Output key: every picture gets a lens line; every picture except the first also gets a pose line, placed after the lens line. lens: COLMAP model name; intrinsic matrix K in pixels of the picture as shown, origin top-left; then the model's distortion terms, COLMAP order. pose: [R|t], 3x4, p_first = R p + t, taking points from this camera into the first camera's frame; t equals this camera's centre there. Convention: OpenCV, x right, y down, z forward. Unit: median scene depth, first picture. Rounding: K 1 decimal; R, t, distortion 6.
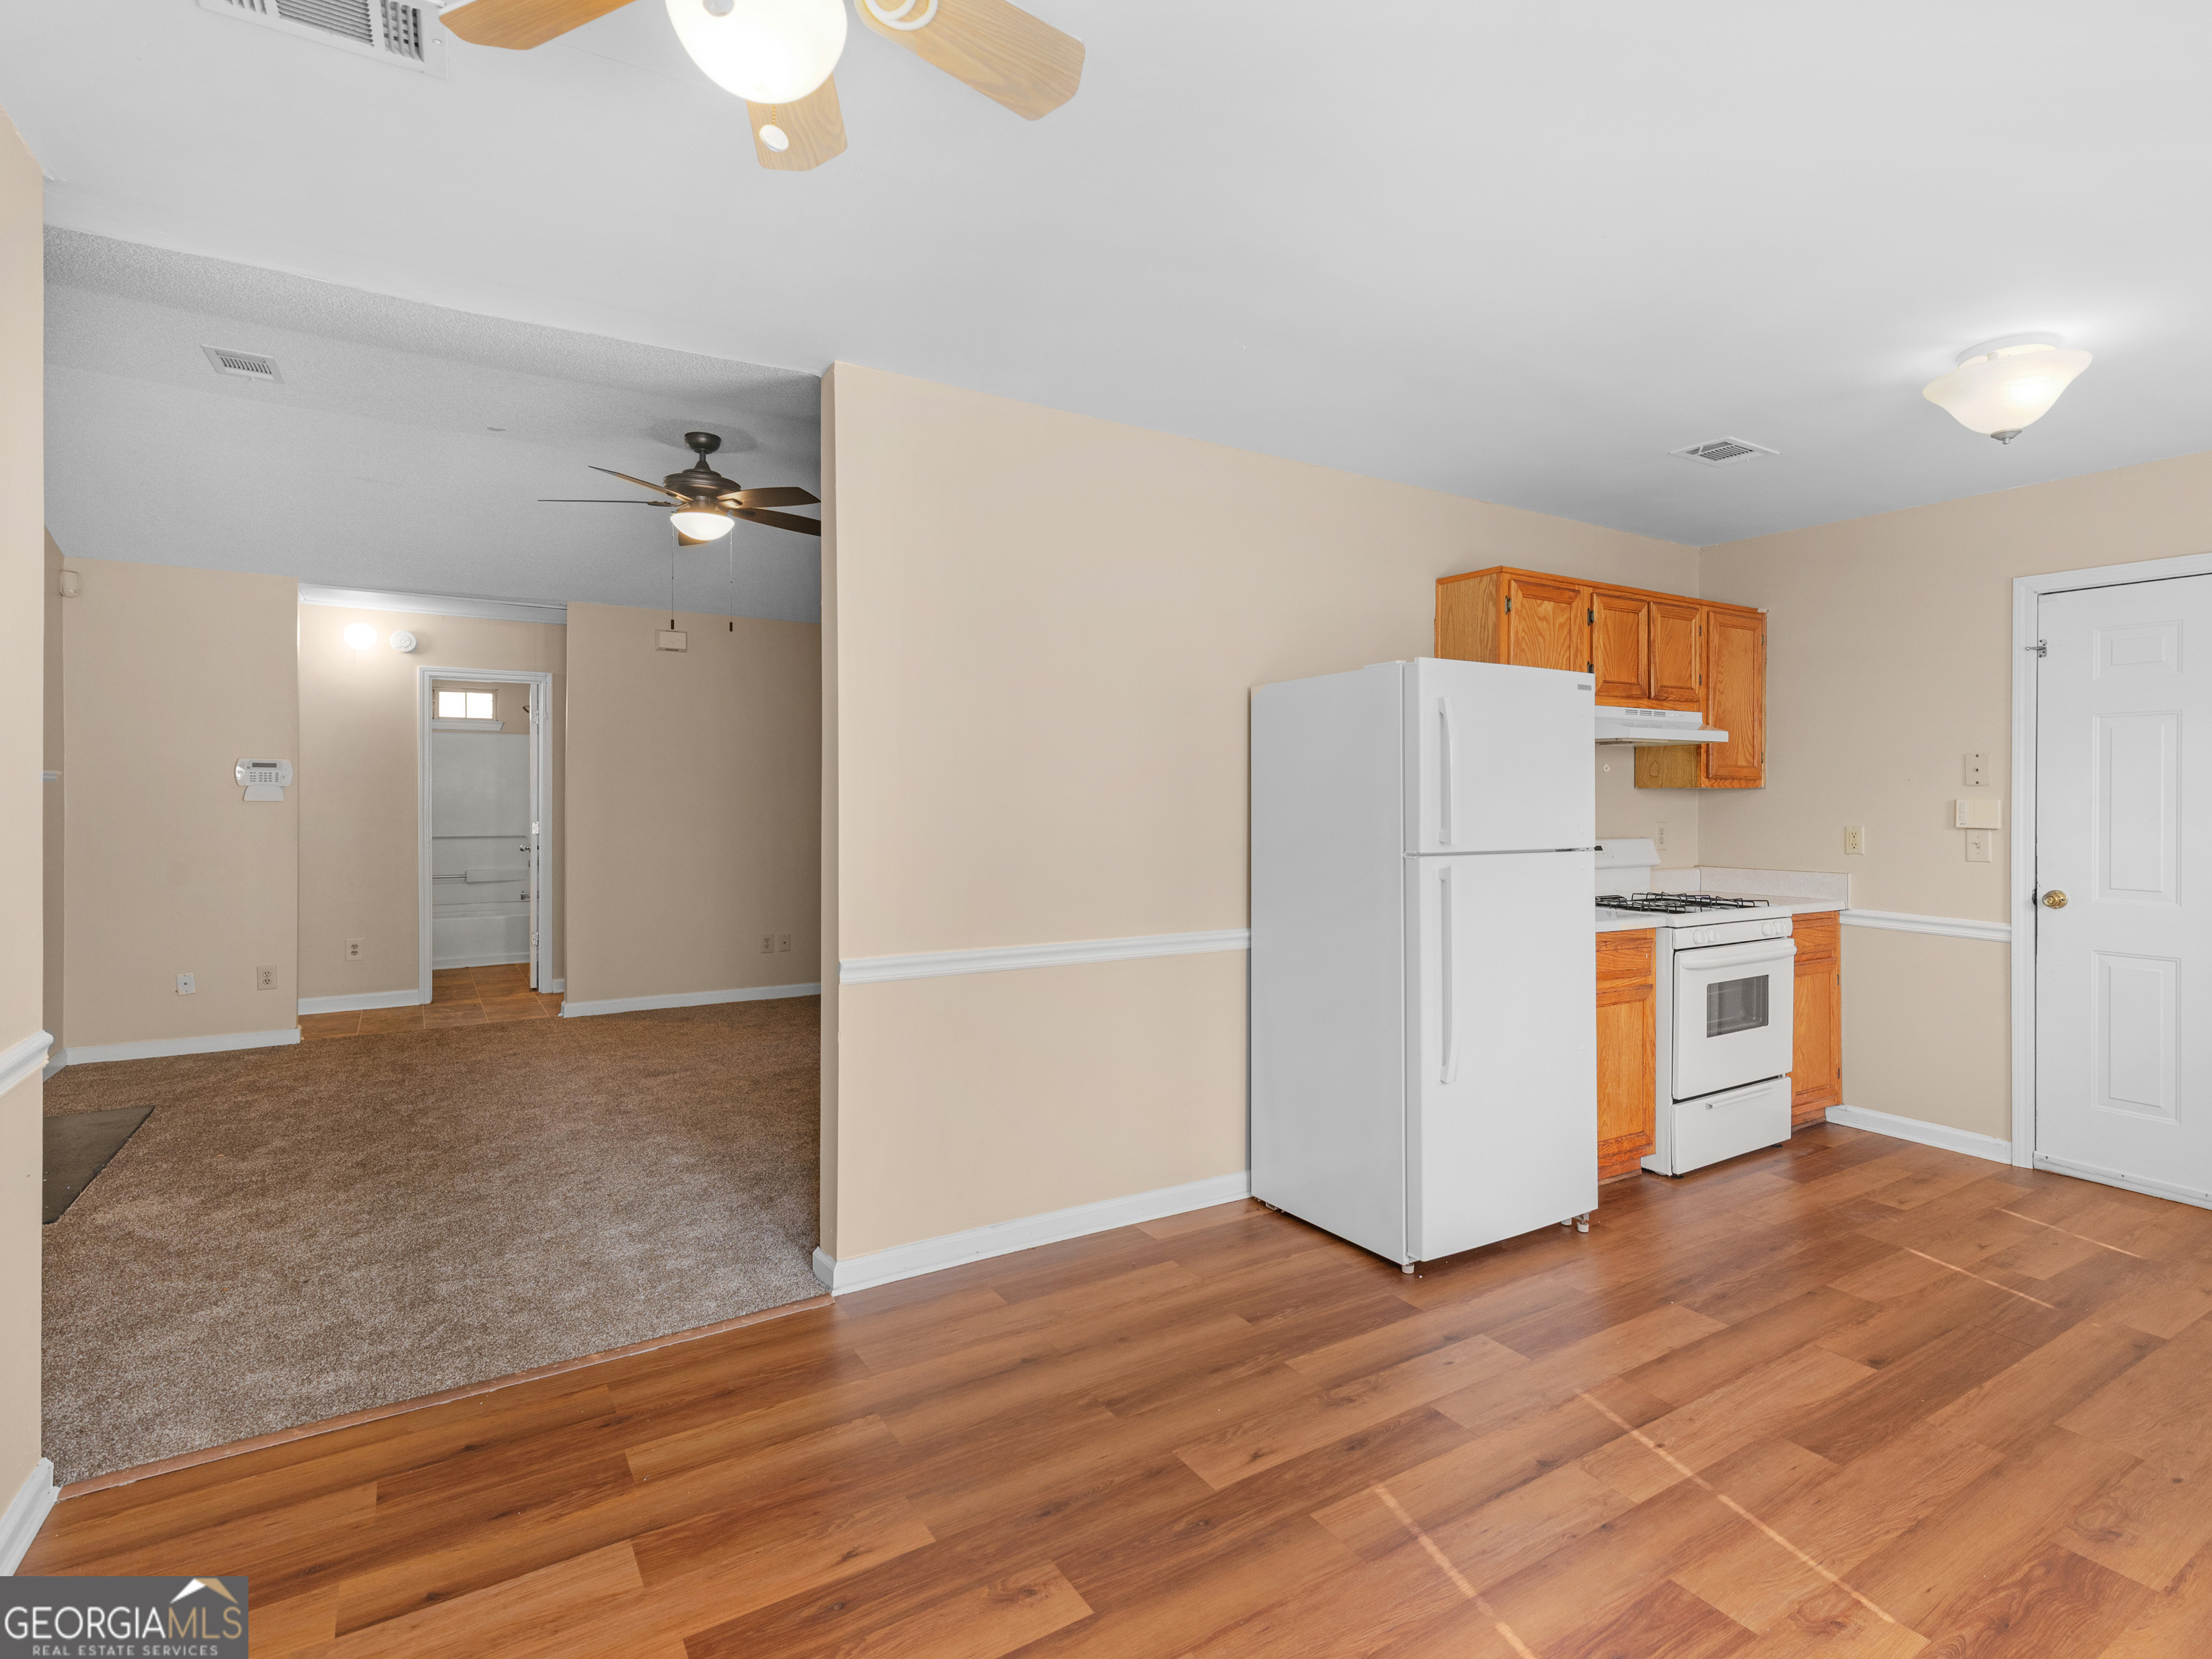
lens RADIAL K [[1130.9, 0, 1144.9], [0, 1130.9, 786.8], [0, 0, 1]] dist [0.009826, -0.000594]
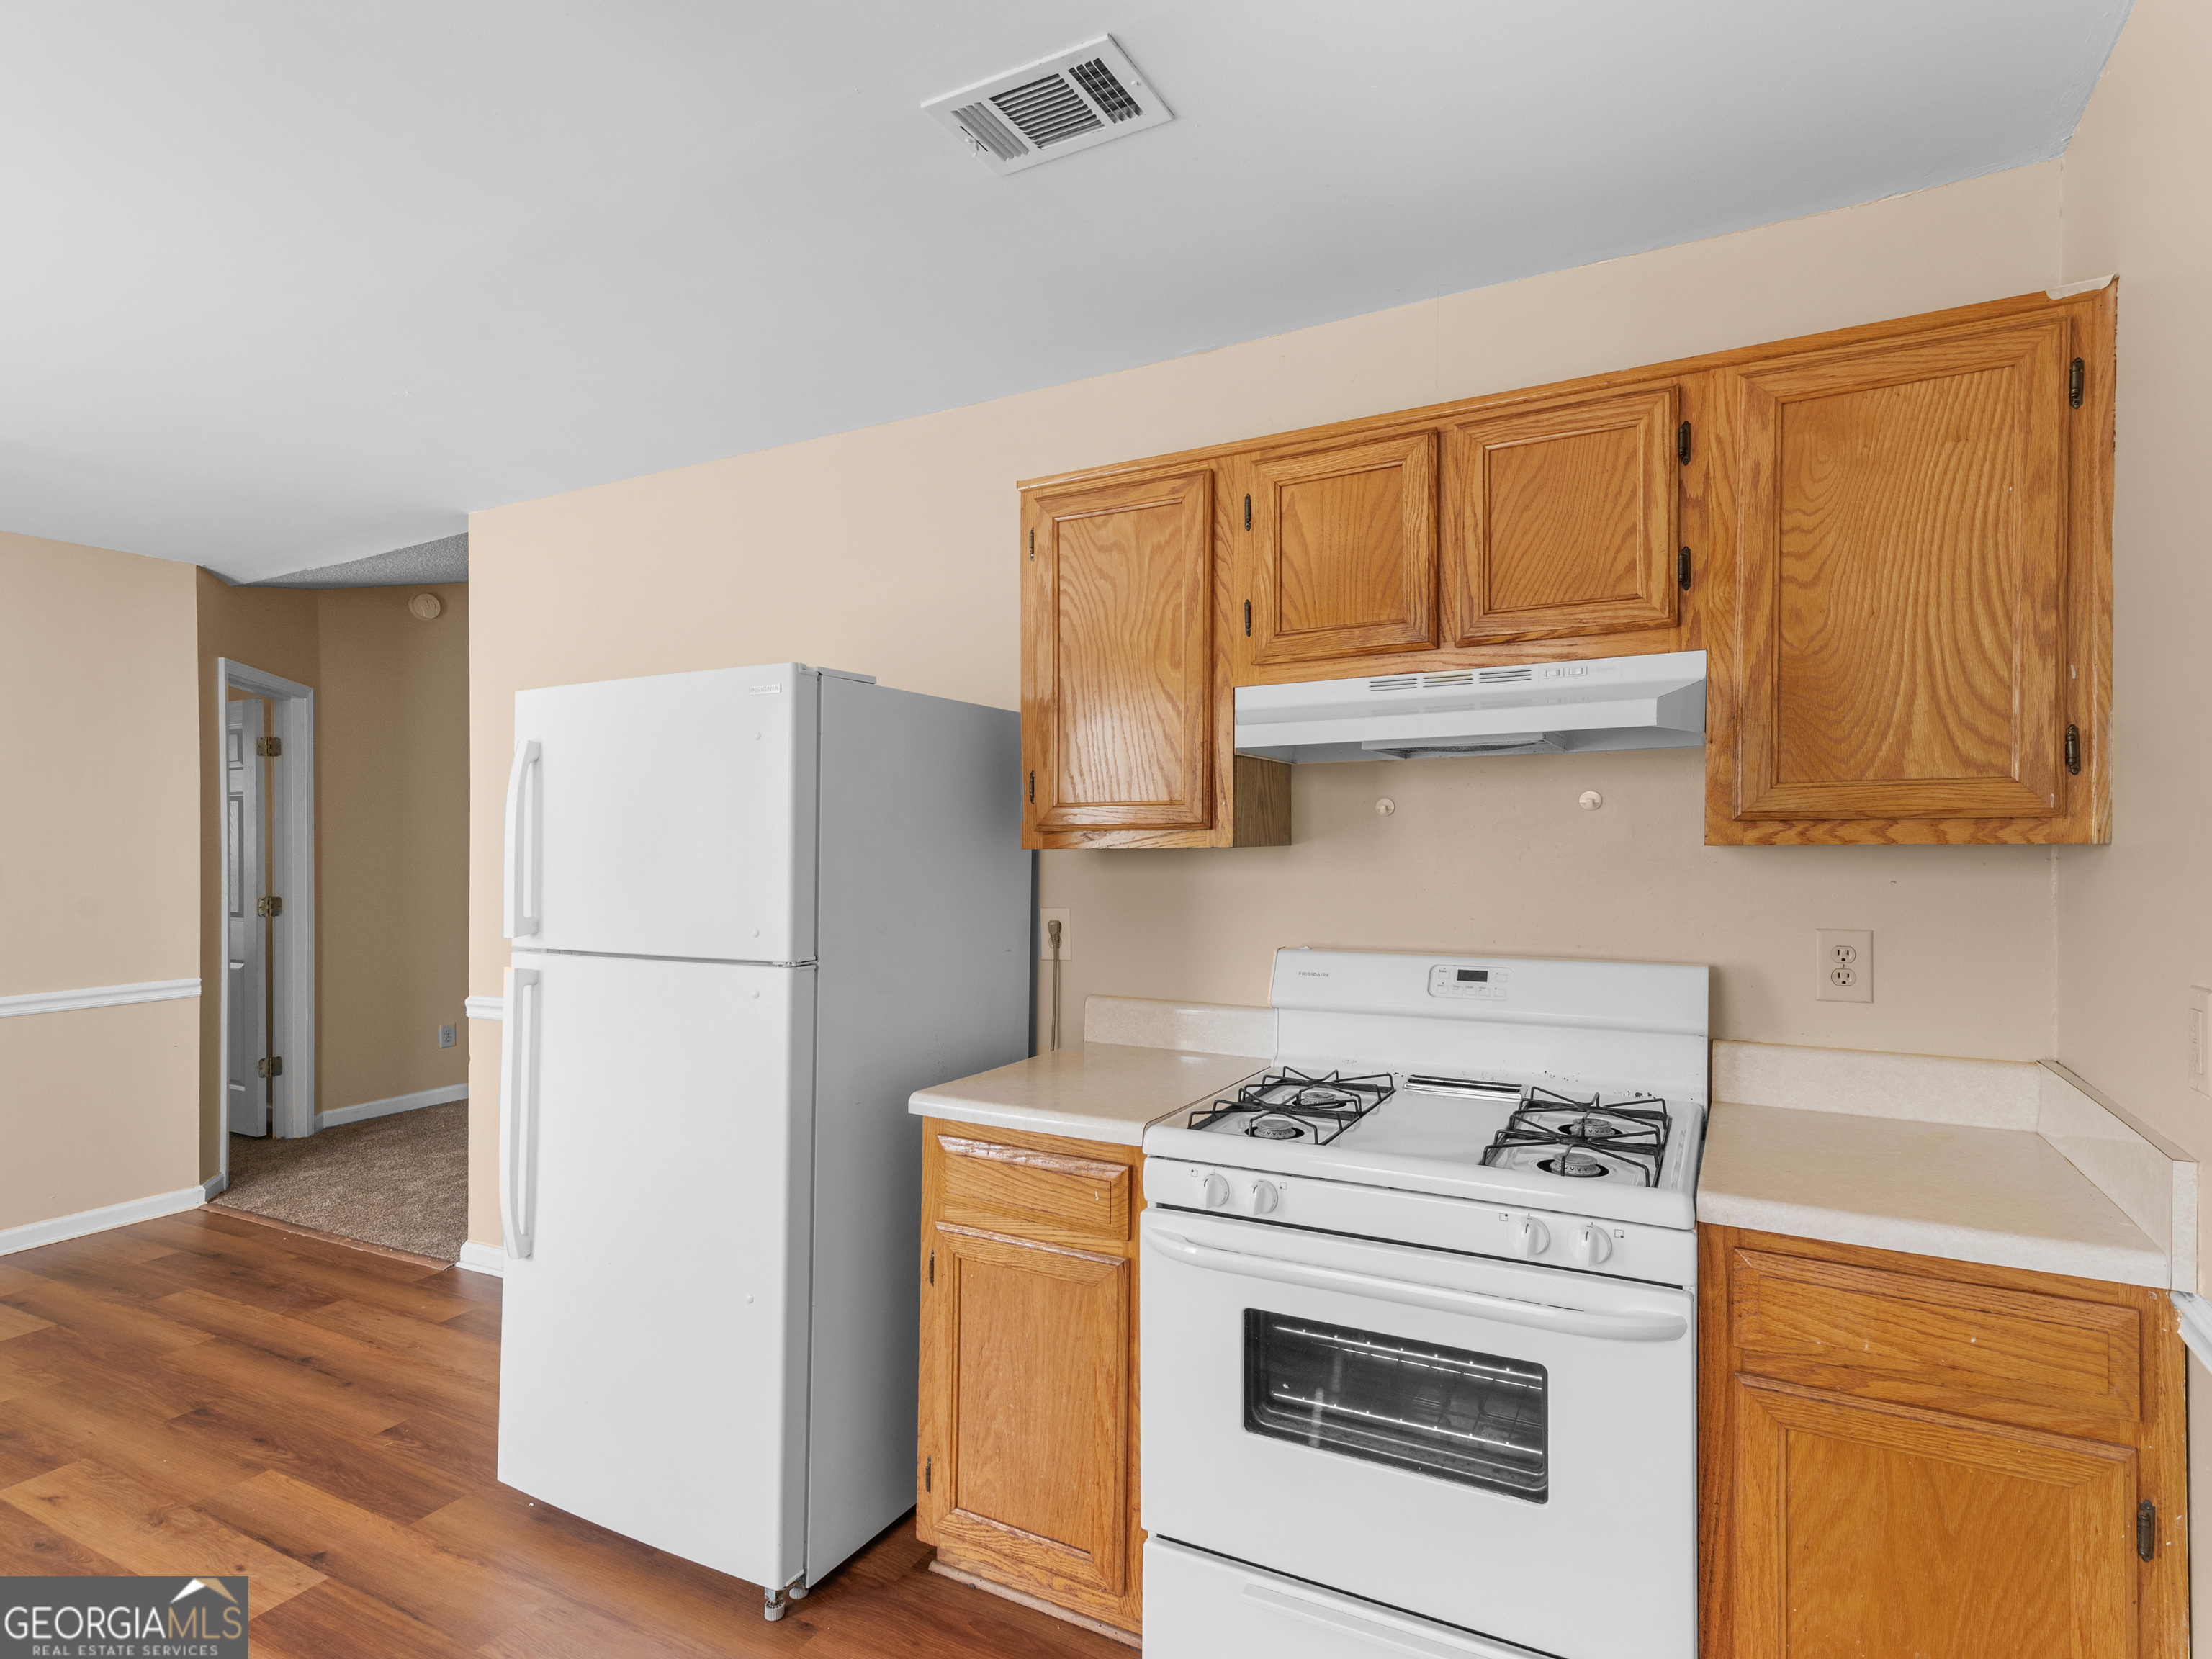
lens RADIAL K [[1109.0, 0, 1125.5], [0, 1109.0, 823.1], [0, 0, 1]] dist [0.010837, 0.000718]
pose [[0.496787, -0.019495, -0.867653, 1.291794], [0.017805, 0.999766, -0.012269, -0.010051], [0.867690, -0.009353, 0.497018, 1.148787]]
